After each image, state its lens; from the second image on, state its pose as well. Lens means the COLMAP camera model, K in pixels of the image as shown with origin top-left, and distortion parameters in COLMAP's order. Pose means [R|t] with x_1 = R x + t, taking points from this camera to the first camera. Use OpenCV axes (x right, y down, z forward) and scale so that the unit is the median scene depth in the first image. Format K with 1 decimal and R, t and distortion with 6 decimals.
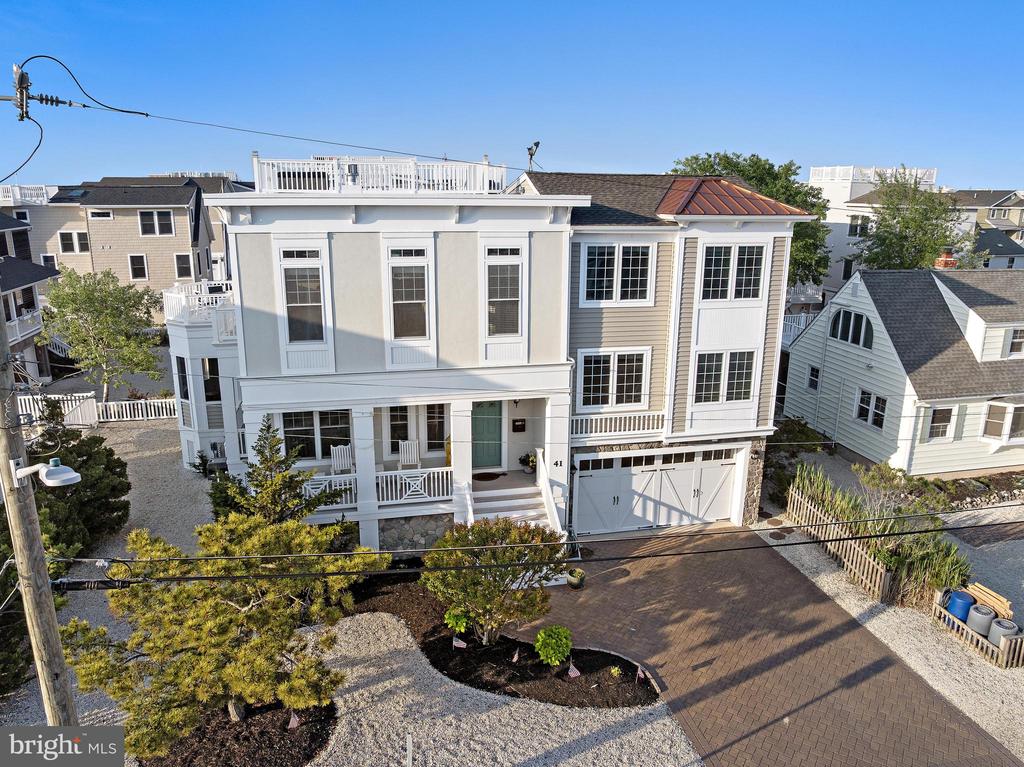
lens RADIAL K [[726.9, 0, 512.0], [0, 726.9, 383.5], [0, 0, 1]] dist [-0.040304, -0.002146]
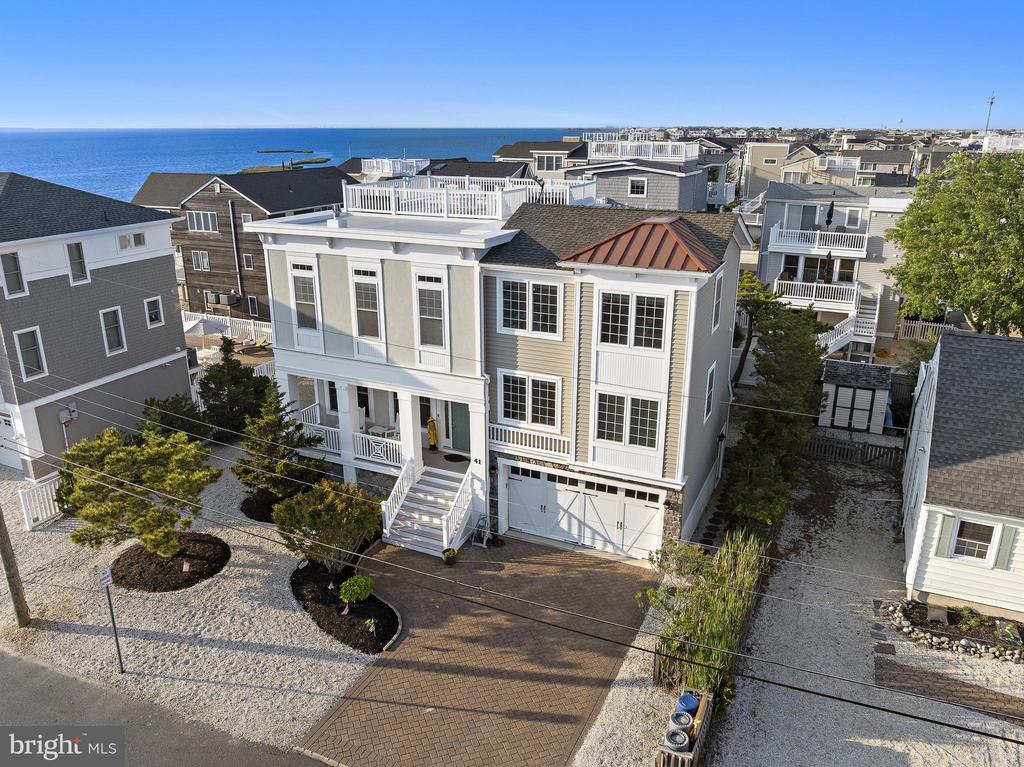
lens RADIAL K [[753.7, 0, 512.0], [0, 753.7, 383.5], [0, 0, 1]] dist [-0.037771, -0.001054]
pose [[0.790767, 0.190538, -0.581707, 0.797036], [-0.152687, 0.981679, 0.113988, -0.160735], [0.592768, -0.001319, 0.805372, 0.057392]]
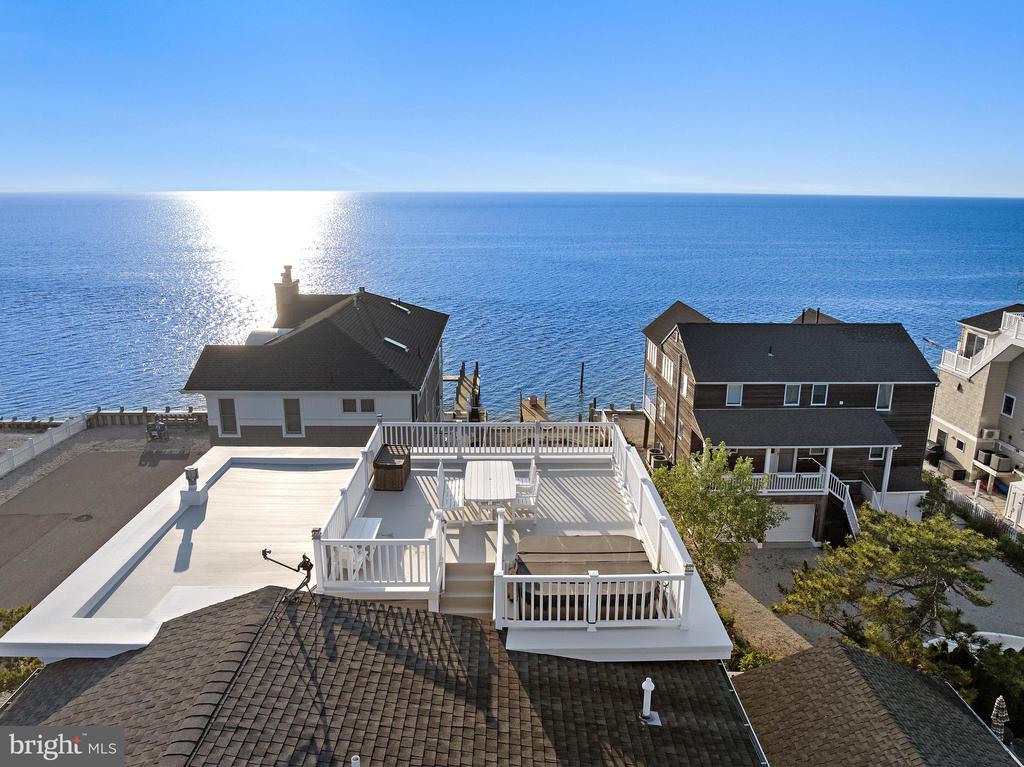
lens RADIAL K [[737.0, 0, 512.0], [0, 737.0, 383.5], [0, 0, 1]] dist [-0.033686, -0.007745]
pose [[-0.201247, 0.243055, -0.948907, 0.515640], [-0.261982, 0.920081, 0.291234, -0.697060], [0.943857, 0.307206, -0.121488, 1.291742]]
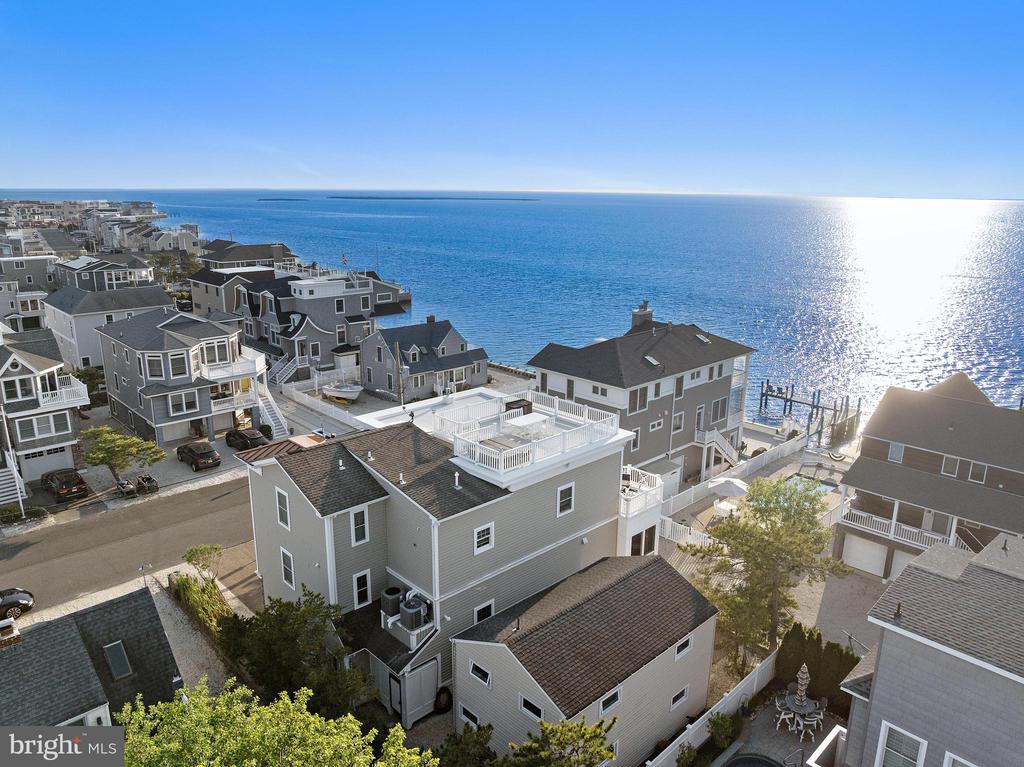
lens RADIAL K [[737.0, 0, 512.0], [0, 737.0, 383.5], [0, 0, 1]] dist [-0.033686, -0.007745]
pose [[-0.854253, 0.119690, -0.505892, 0.711214], [-0.151744, 0.873345, 0.462863, -1.279586], [0.497218, 0.472168, -0.727895, 2.489535]]
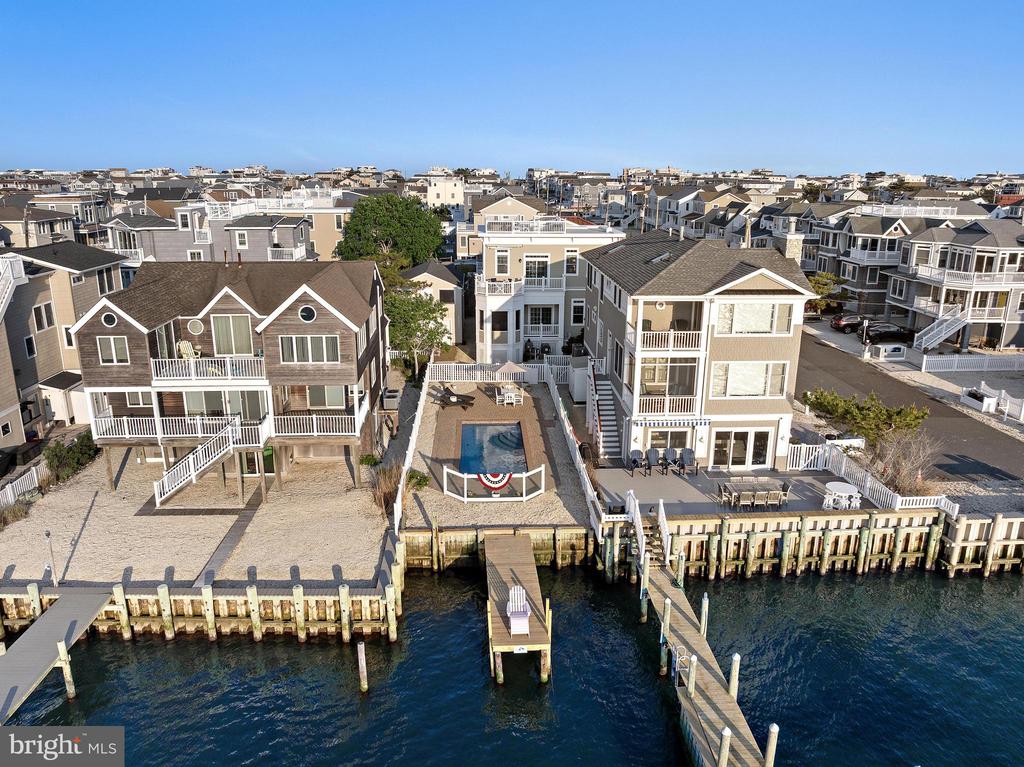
lens RADIAL K [[720.8, 0, 527.4], [0, 720.8, 380.6], [0, 0, 1]] dist [-0.034927, -0.001265]
pose [[0.156613, -0.282070, 0.946525, -3.264043], [0.253274, 0.937774, 0.237555, -0.442673], [-0.954633, 0.202526, 0.218309, 0.674900]]
